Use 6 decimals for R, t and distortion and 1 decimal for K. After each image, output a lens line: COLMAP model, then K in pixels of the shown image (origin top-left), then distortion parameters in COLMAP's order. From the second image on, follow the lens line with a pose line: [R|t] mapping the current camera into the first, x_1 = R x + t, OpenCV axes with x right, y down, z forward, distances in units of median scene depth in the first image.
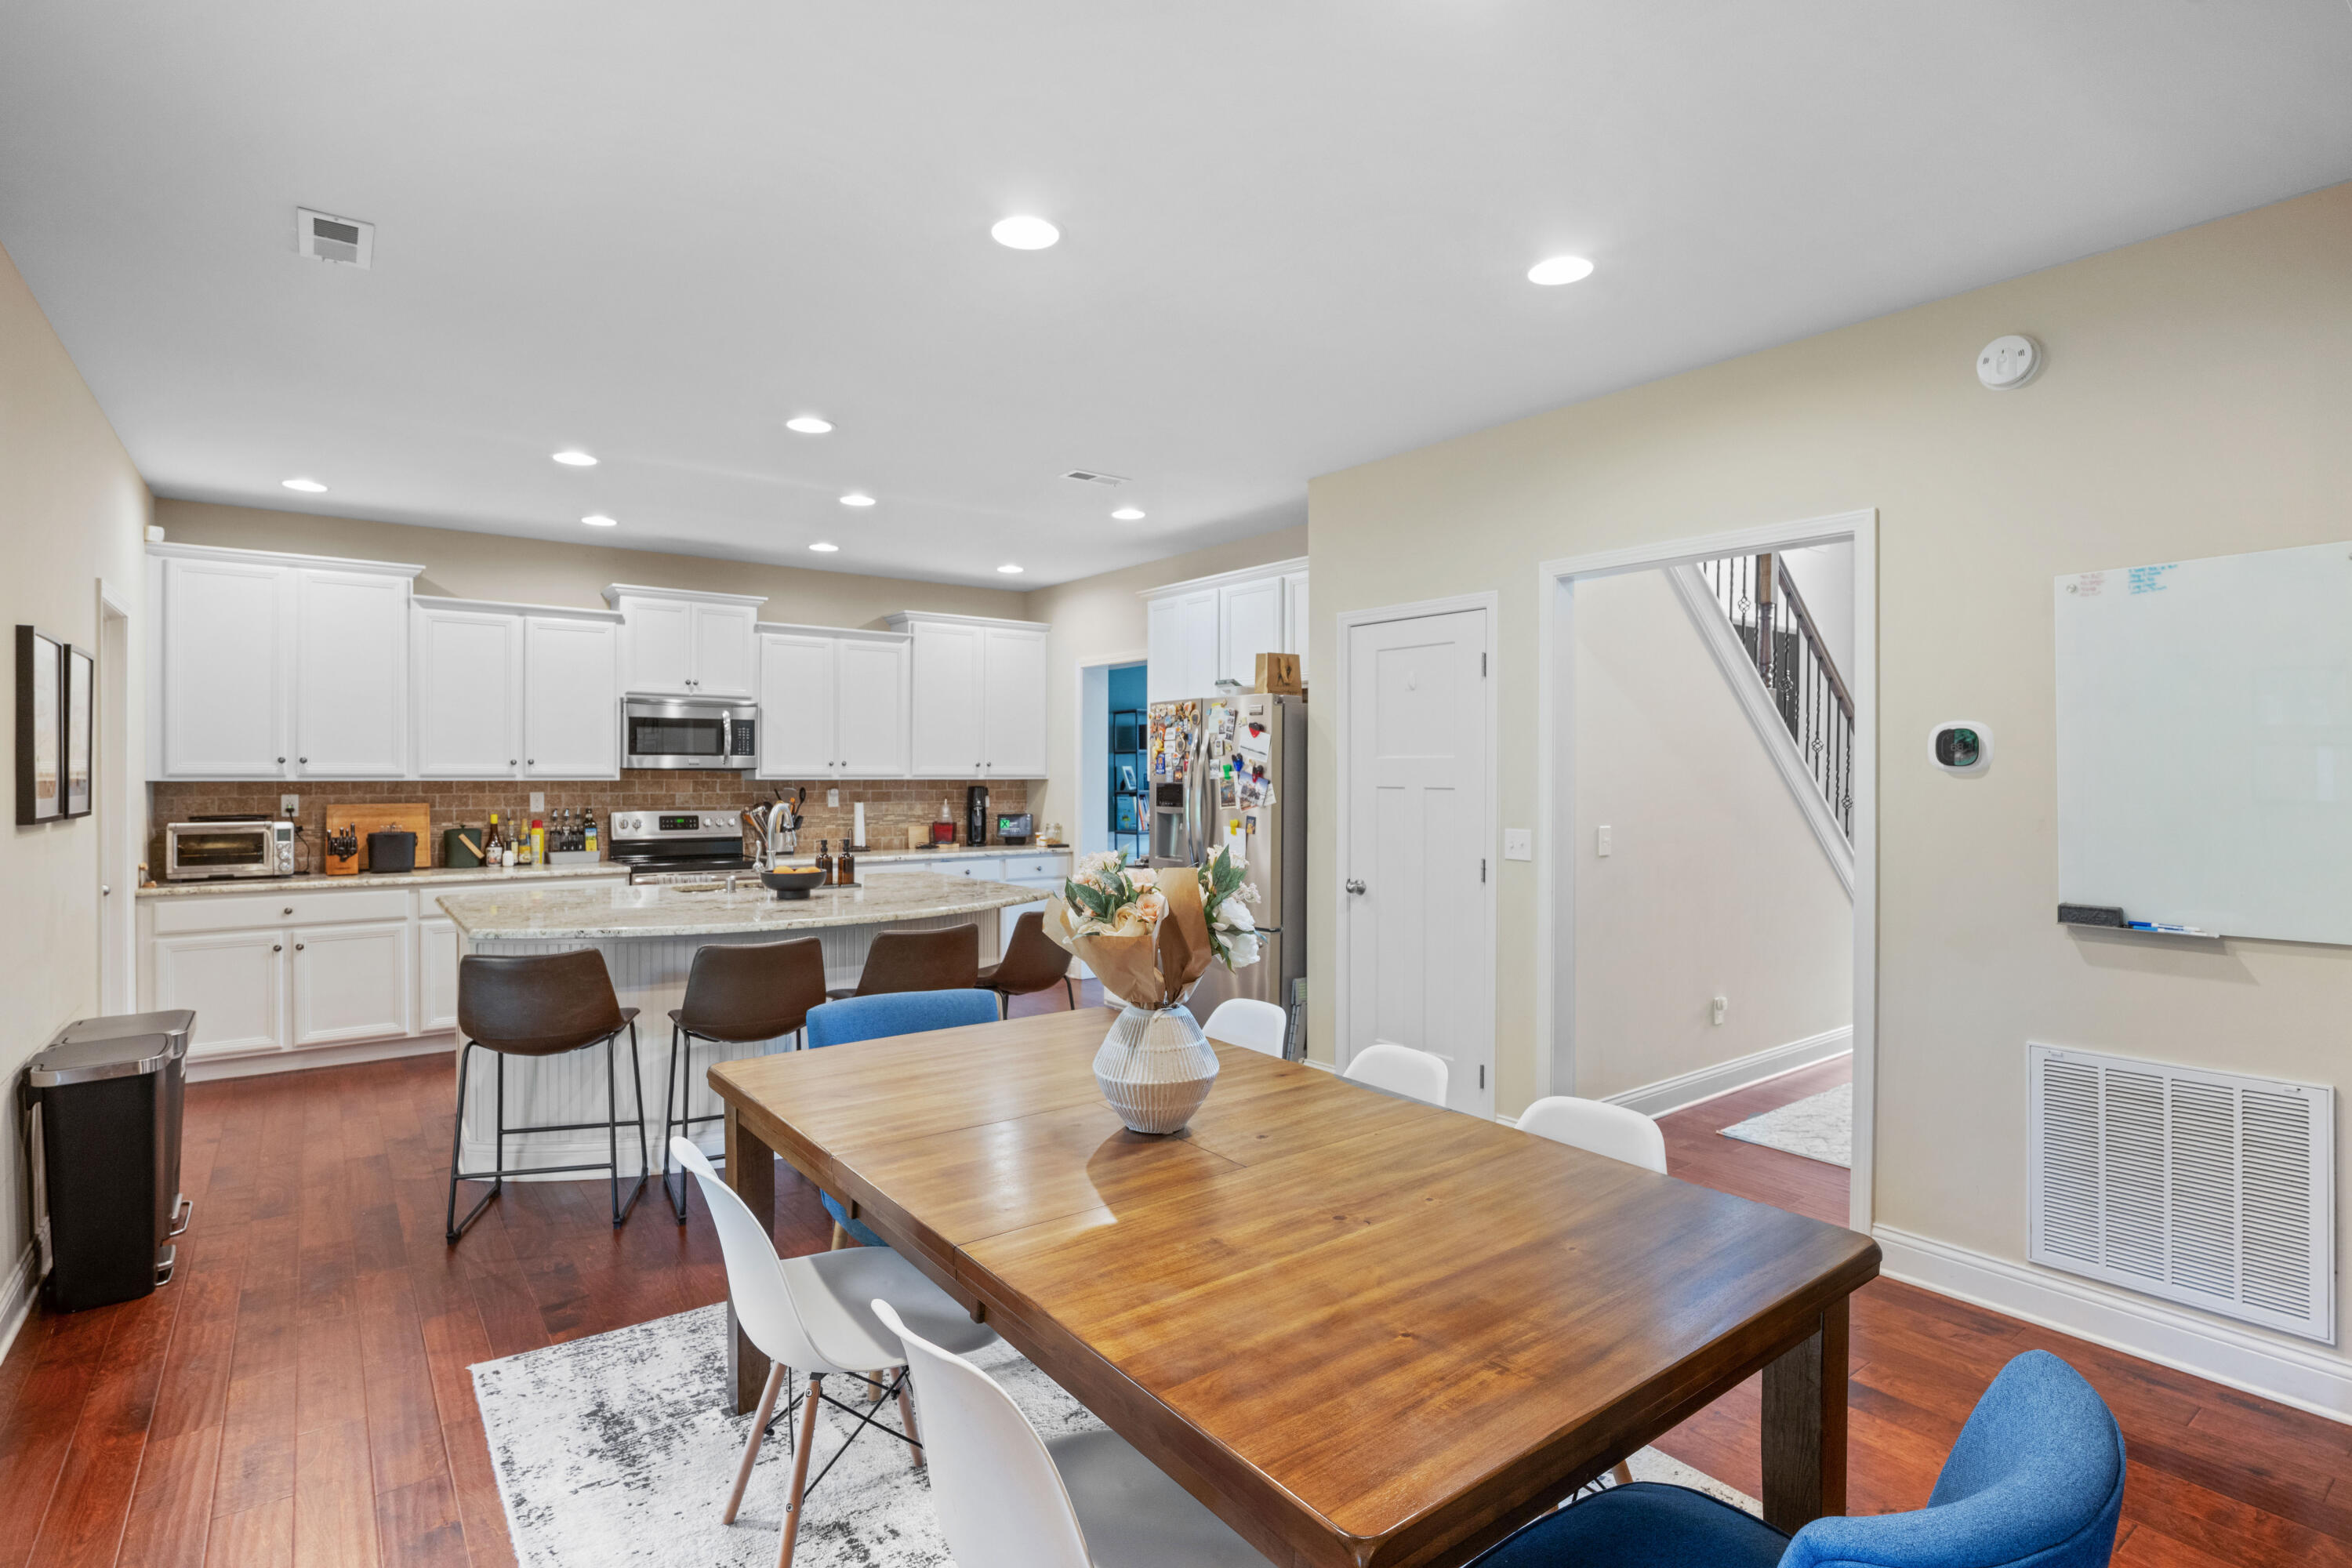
lens RADIAL K [[1144.2, 0, 1177.6], [0, 1144.2, 777.7], [0, 0, 1]] dist [0.000453, 0.000013]
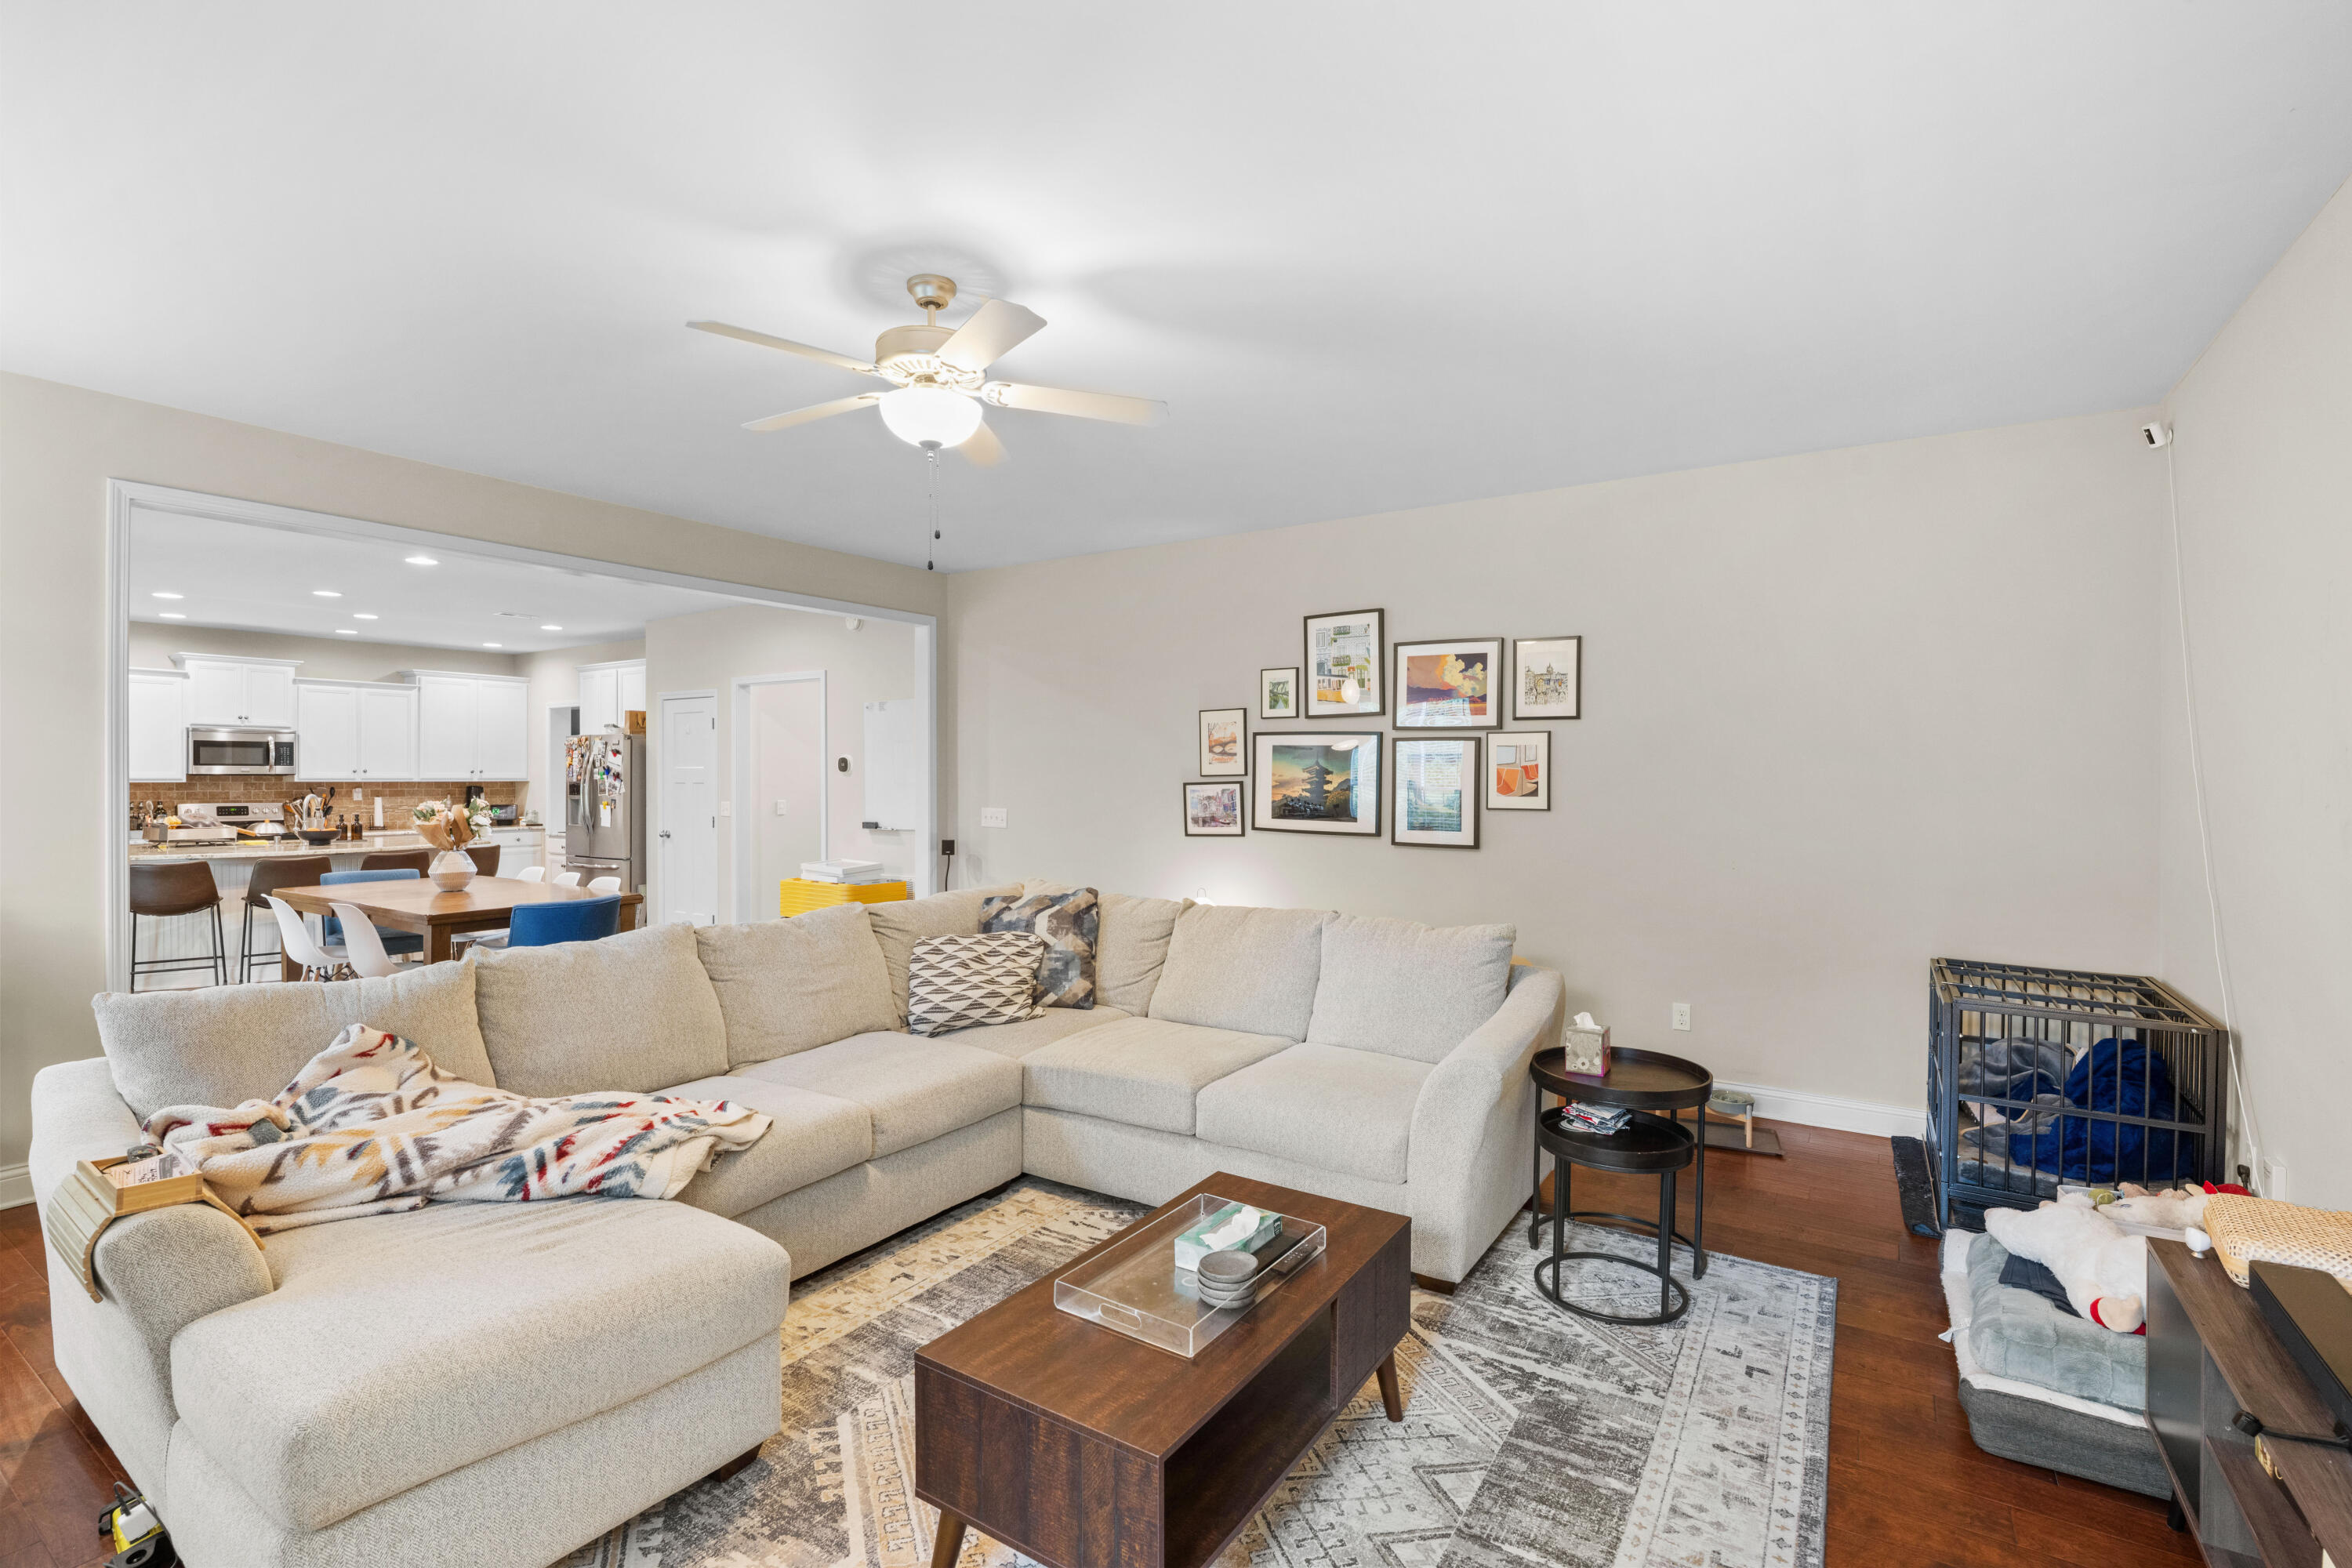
lens RADIAL K [[1075.7, 0, 1176.0], [0, 1075.7, 784.0], [0, 0, 1]] dist [-0.002674, -0.000664]
pose [[0.944978, -0.004208, 0.327106, 0.284521], [0.004385, 0.999990, 0.000197, 0.010120], [-0.327103, 0.001248, 0.944988, -0.765583]]
